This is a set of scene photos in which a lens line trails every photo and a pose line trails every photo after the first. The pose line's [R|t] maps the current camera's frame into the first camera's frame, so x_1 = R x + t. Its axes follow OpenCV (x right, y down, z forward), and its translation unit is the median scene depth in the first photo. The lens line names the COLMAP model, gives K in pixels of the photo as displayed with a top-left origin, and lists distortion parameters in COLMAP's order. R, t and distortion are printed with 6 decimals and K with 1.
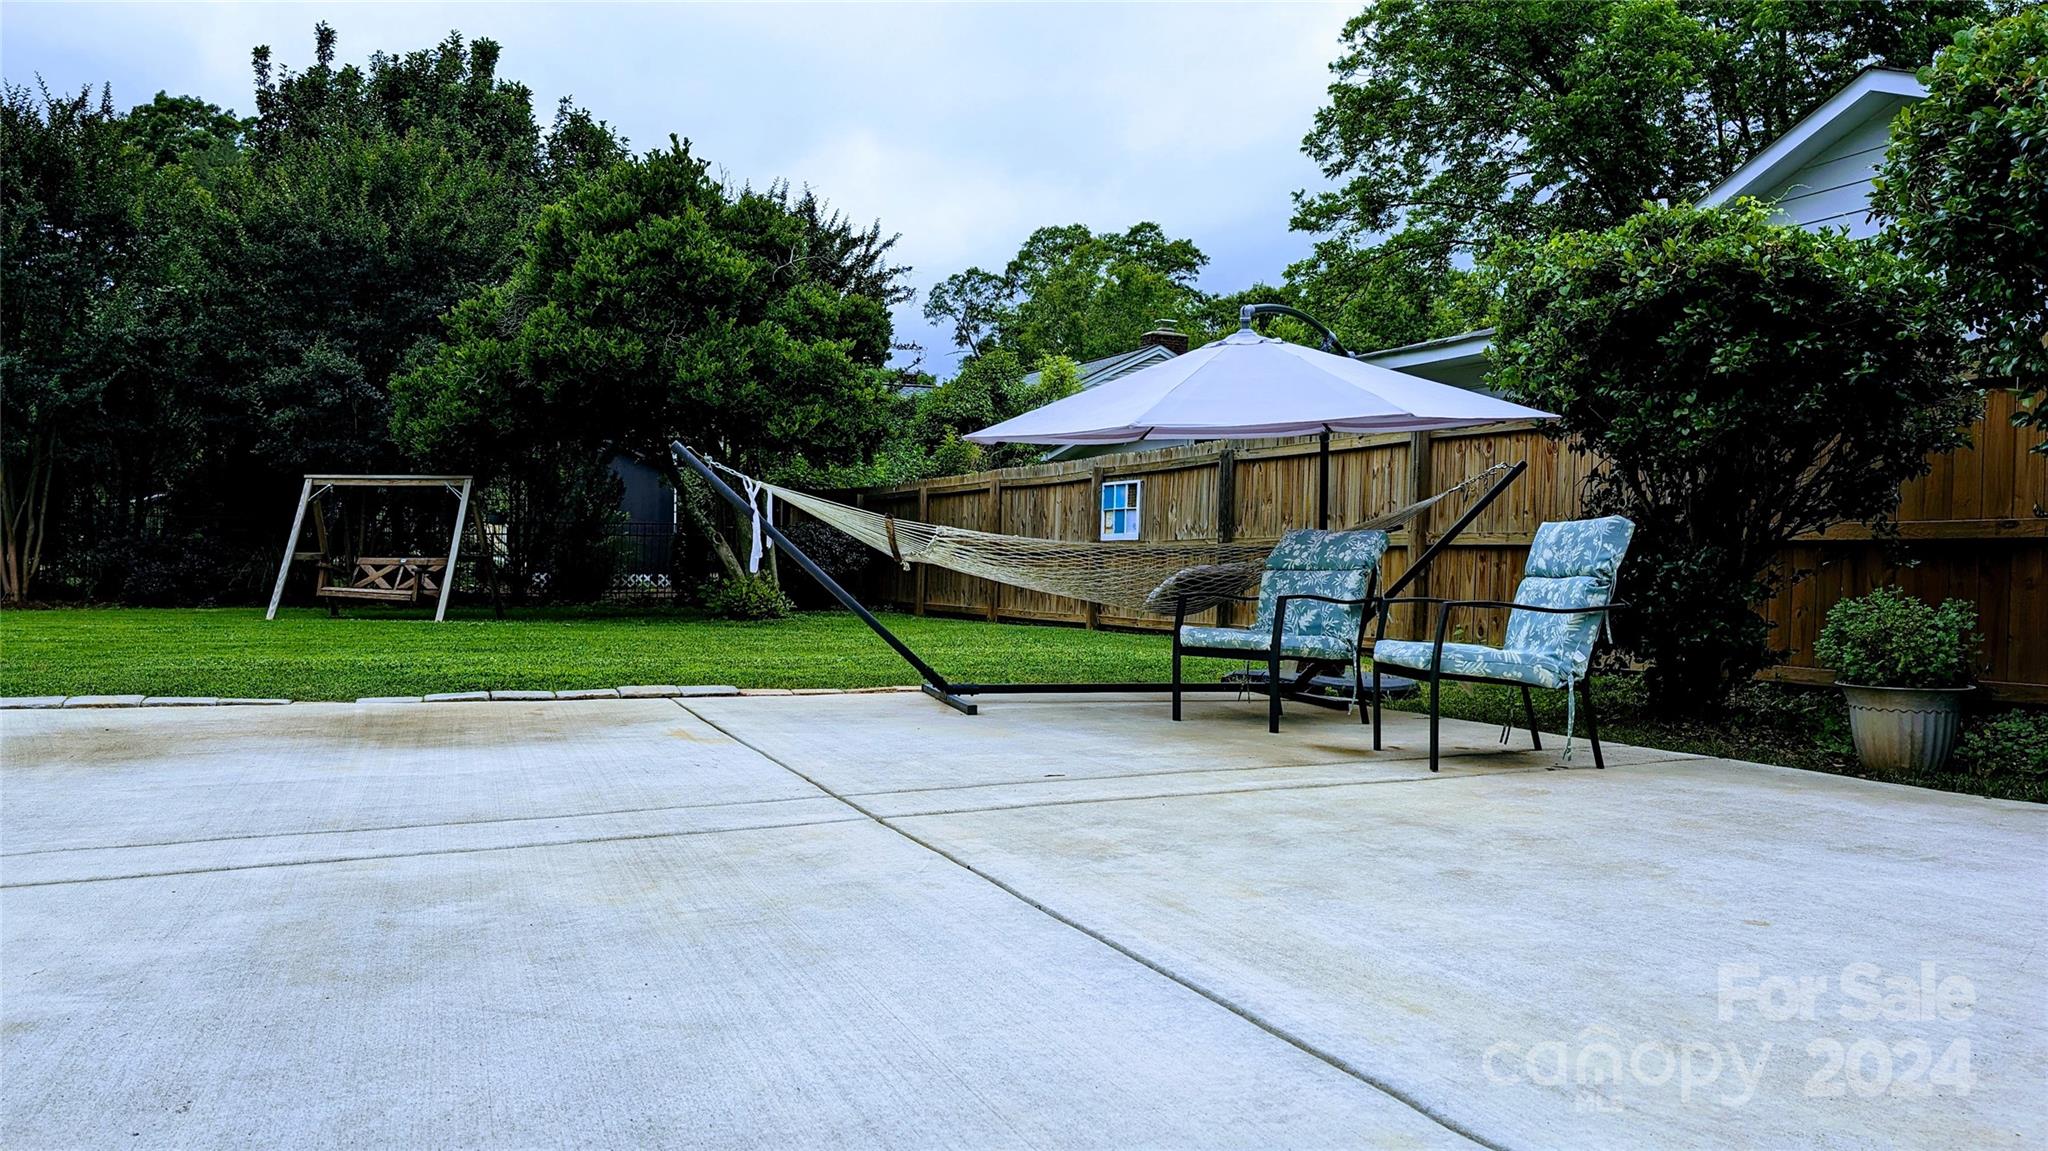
lens RADIAL K [[1488.6, 0, 1013.4], [0, 1488.6, 566.3], [0, 0, 1]] dist [0.019632, -0.007658]
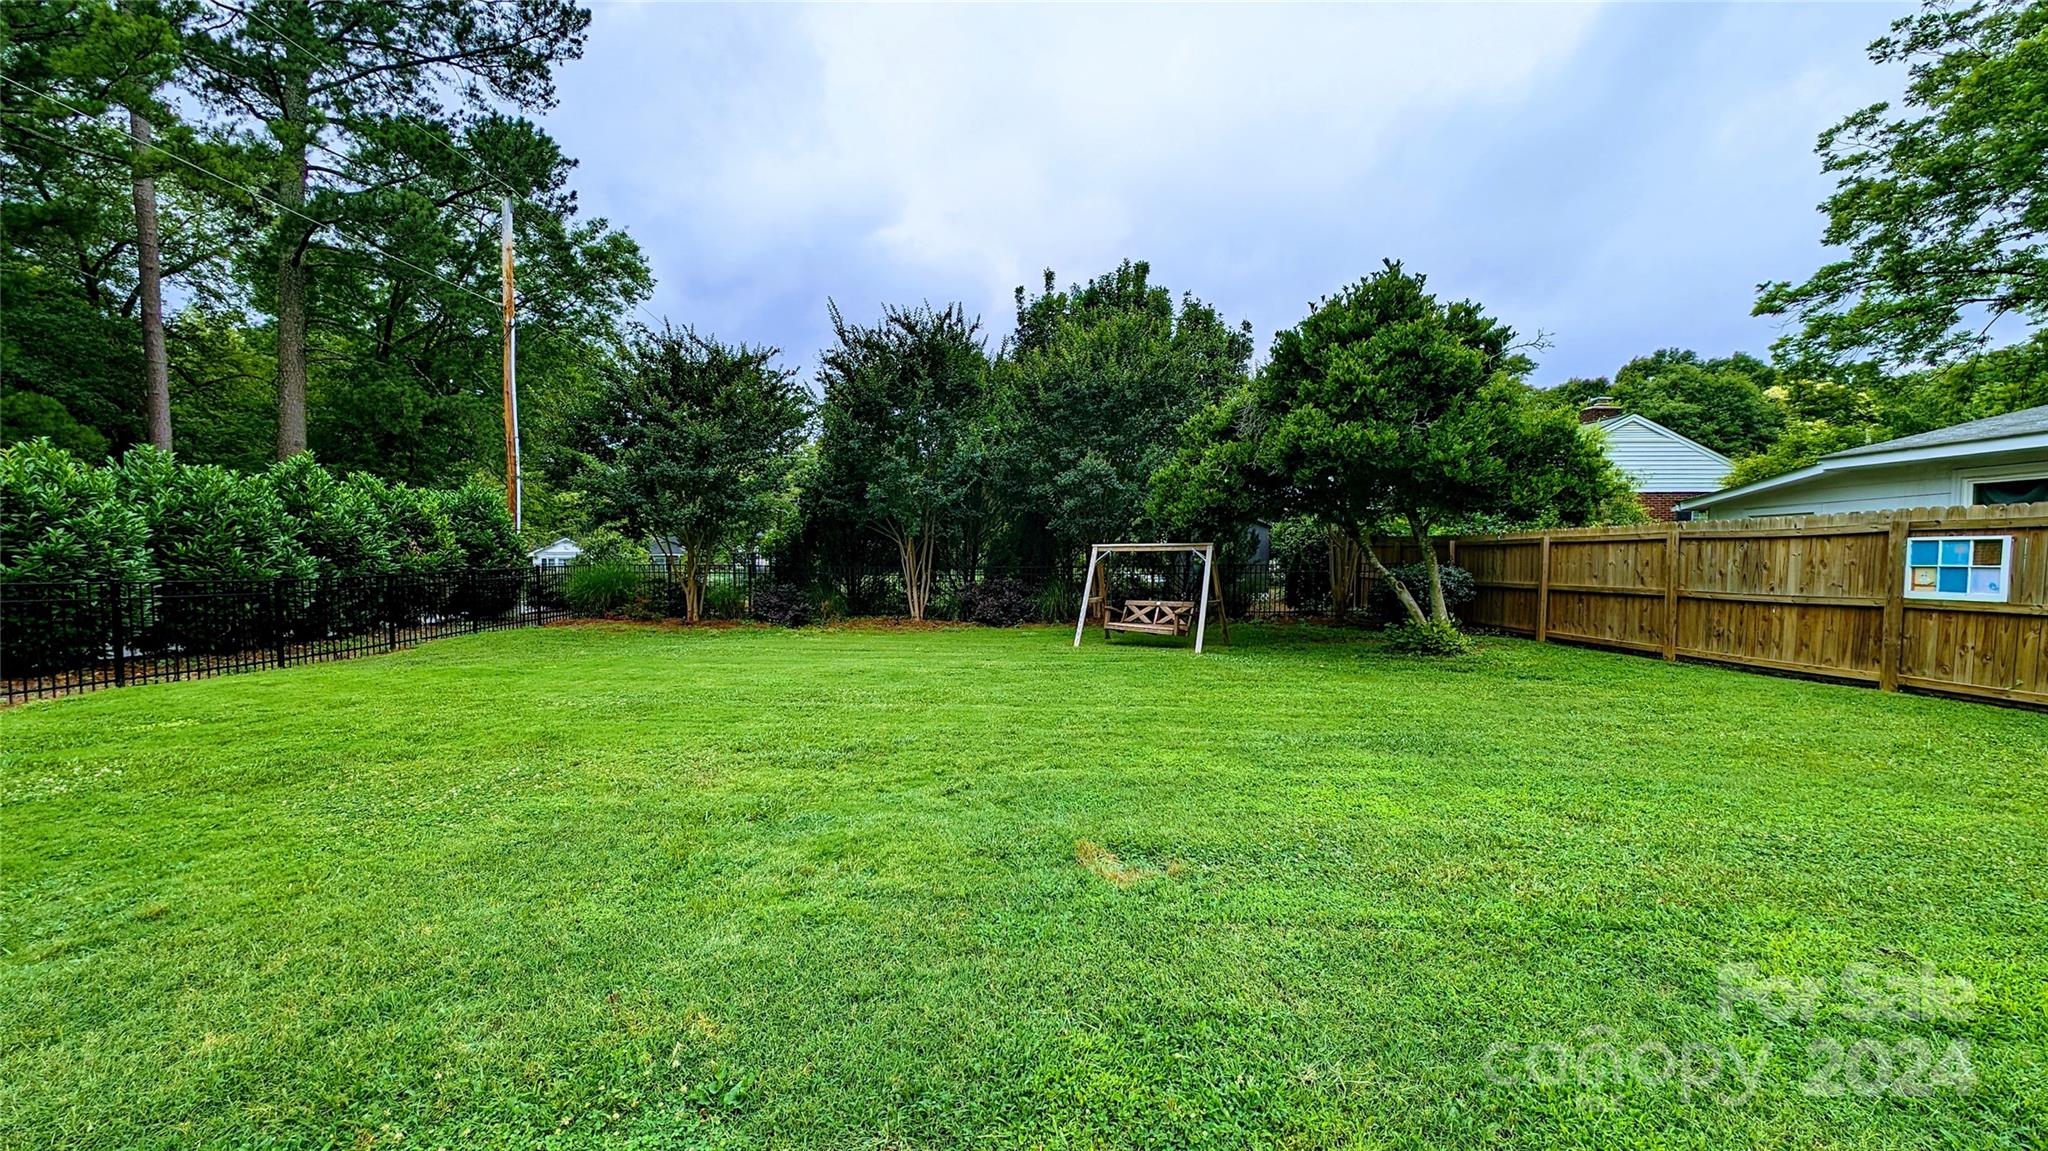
lens RADIAL K [[763.1, 0, 1020.6], [0, 763.1, 583.2], [0, 0, 1]] dist [0.017235, -0.009387]
pose [[0.920303, -0.004291, -0.391182, -0.247582], [0.015052, 0.999588, 0.024448, -0.042878], [0.390916, -0.028388, 0.919988, 0.285893]]
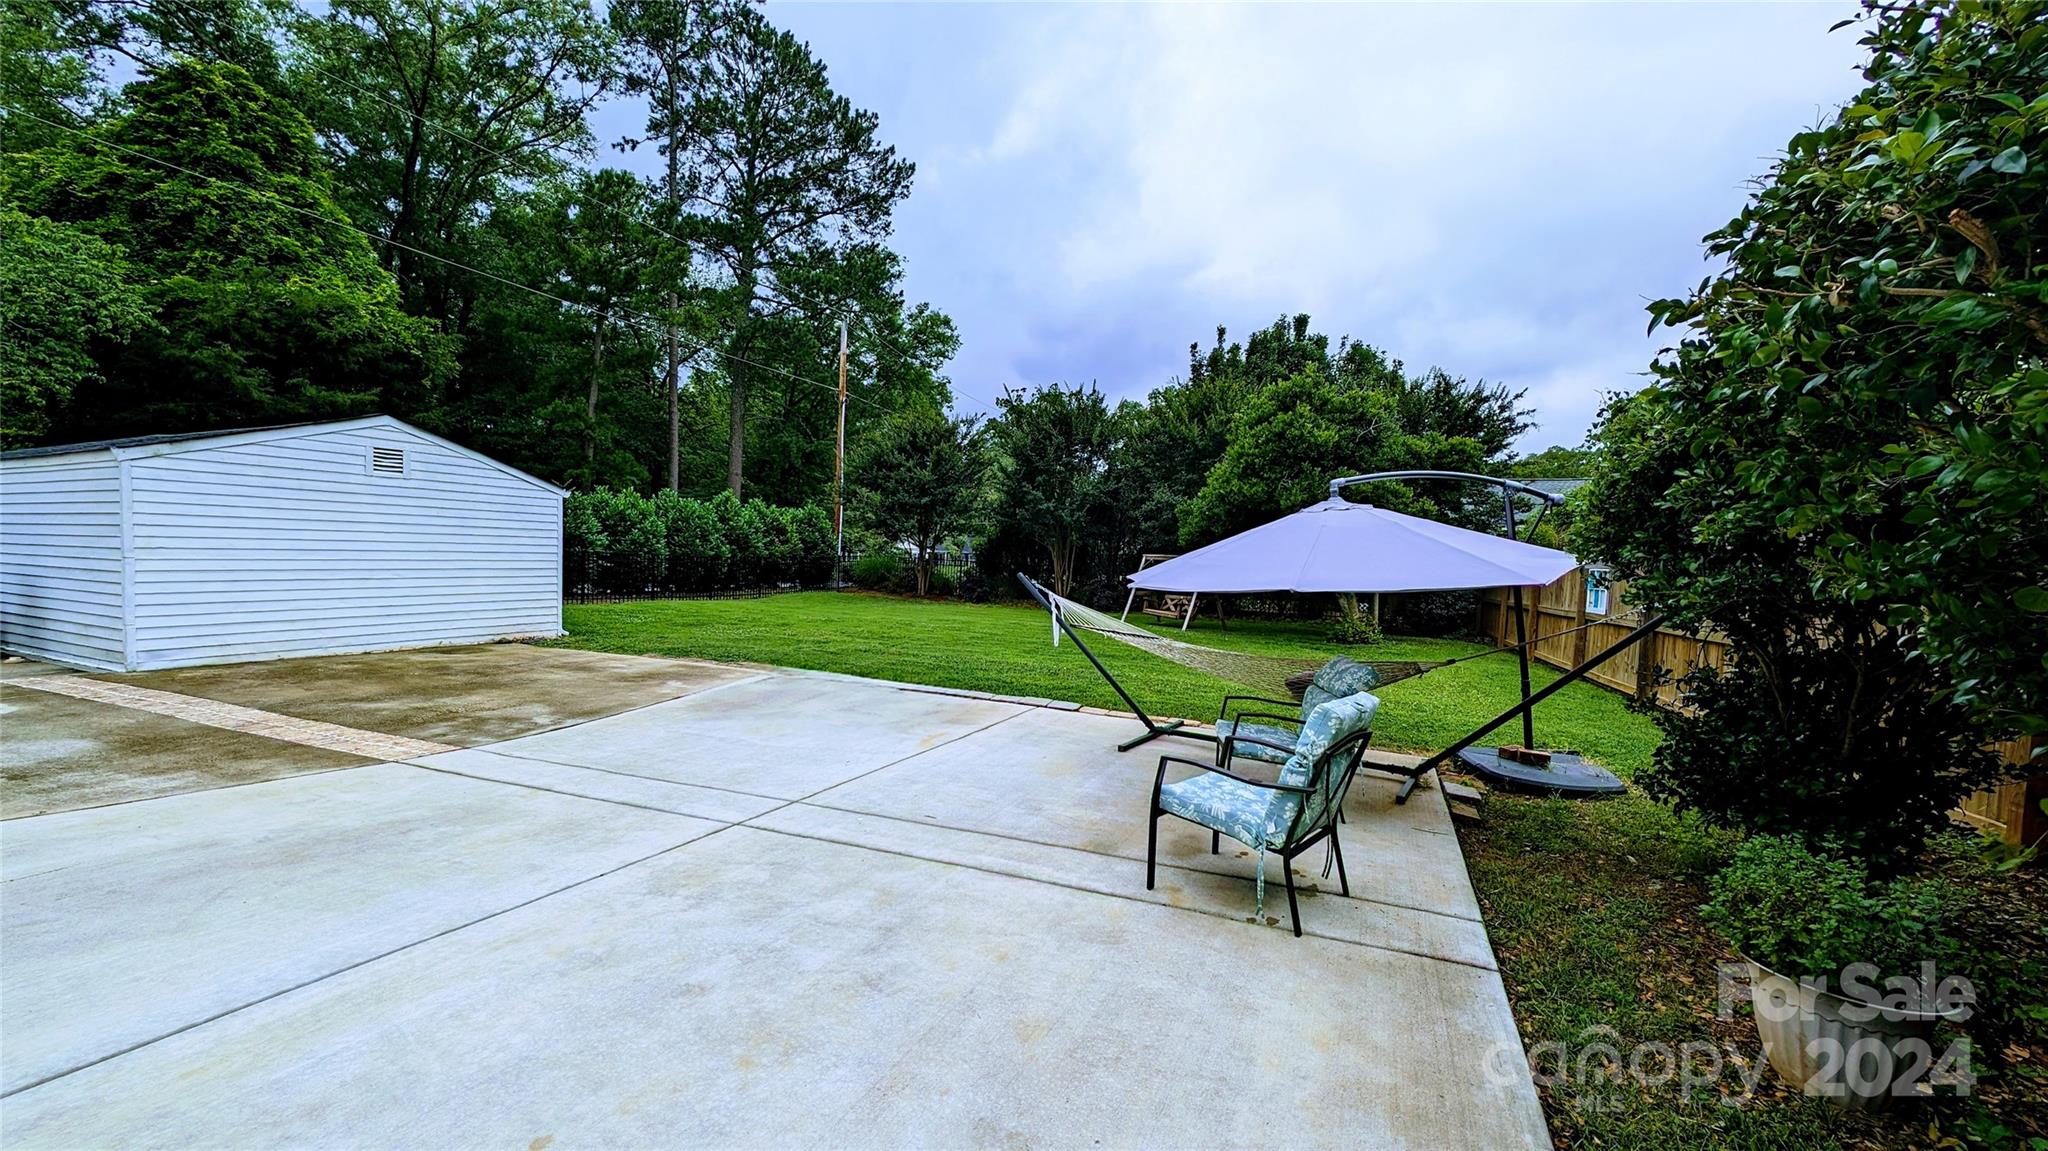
lens RADIAL K [[763.6, 0, 1022.1], [0, 763.6, 582.6], [0, 0, 1]] dist [0.014864, -0.000321]
pose [[0.686686, 0.035616, -0.726081, 0.192623], [-0.031626, 0.999317, 0.019108, -0.036845], [0.726266, 0.009841, 0.687343, 0.139457]]
